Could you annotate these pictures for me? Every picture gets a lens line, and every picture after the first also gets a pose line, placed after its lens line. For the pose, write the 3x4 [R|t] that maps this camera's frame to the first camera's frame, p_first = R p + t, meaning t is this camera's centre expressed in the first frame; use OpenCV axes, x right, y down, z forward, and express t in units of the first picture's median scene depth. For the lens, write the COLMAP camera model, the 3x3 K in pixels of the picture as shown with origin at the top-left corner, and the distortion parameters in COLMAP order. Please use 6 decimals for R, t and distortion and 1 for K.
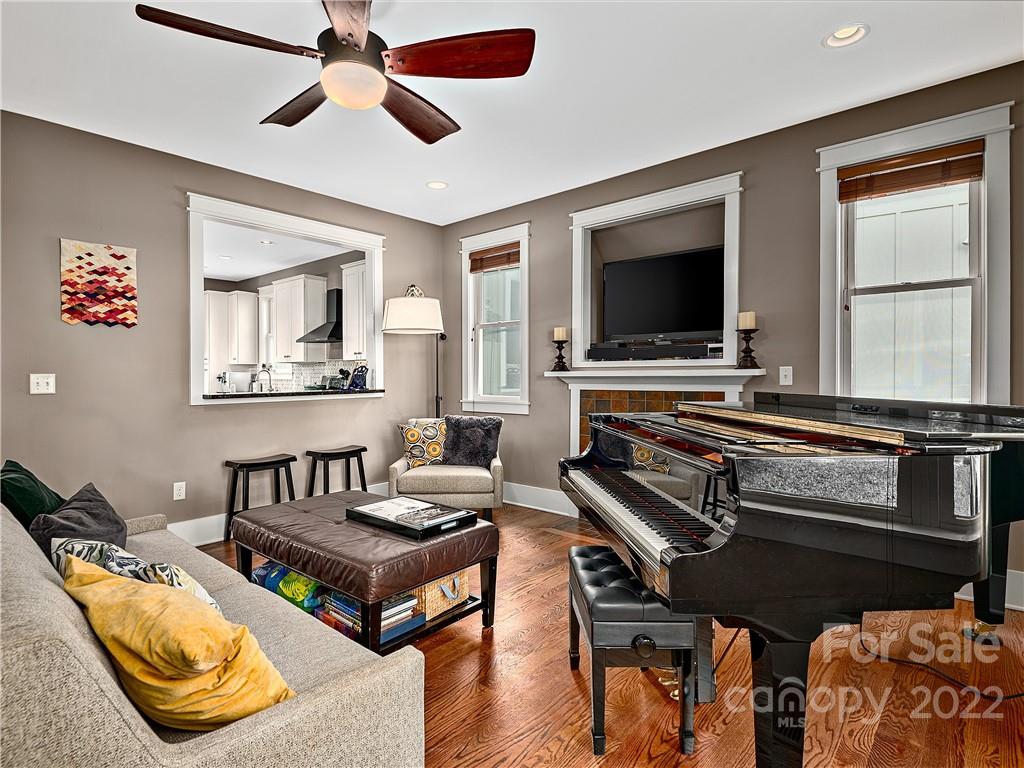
lens RADIAL K [[542.7, 0, 511.4], [0, 542.7, 384.7], [0, 0, 1]] dist [0.004541, -0.006197]
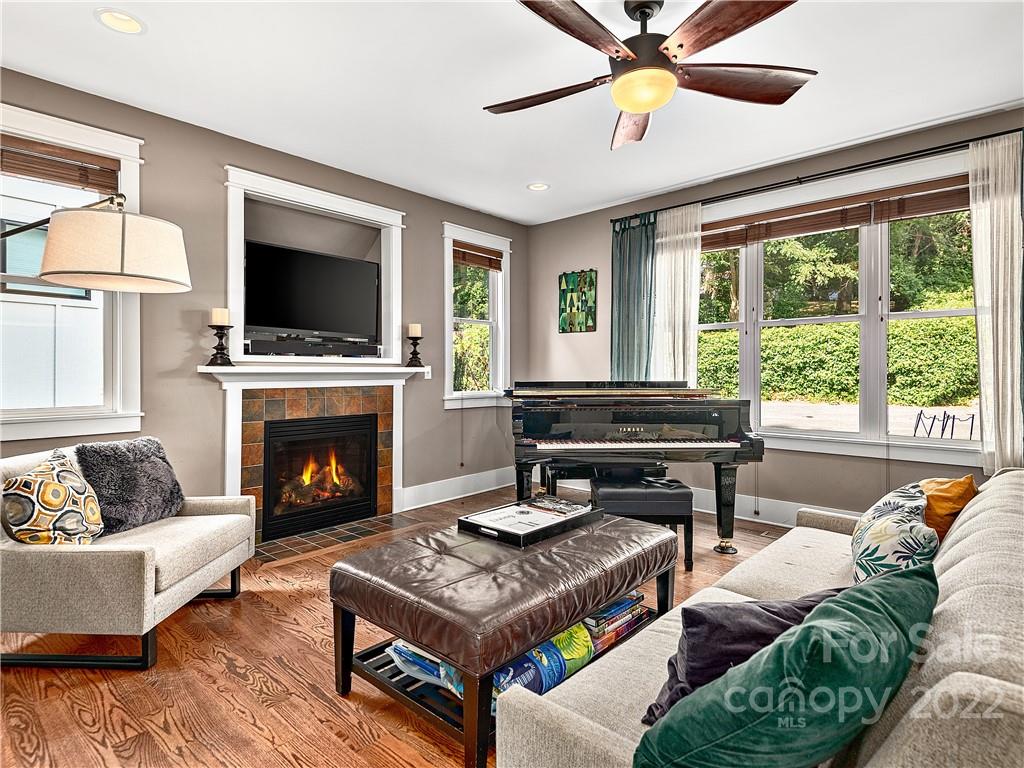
lens RADIAL K [[542.7, 0, 509.8], [0, 542.7, 375.0], [0, 0, 1]] dist [0.004541, -0.006197]
pose [[0.000052, -0.000895, 1.000000, -0.771356], [0.017723, 0.999843, 0.000894, -0.006269], [-0.999843, 0.017723, 0.000068, 0.678997]]
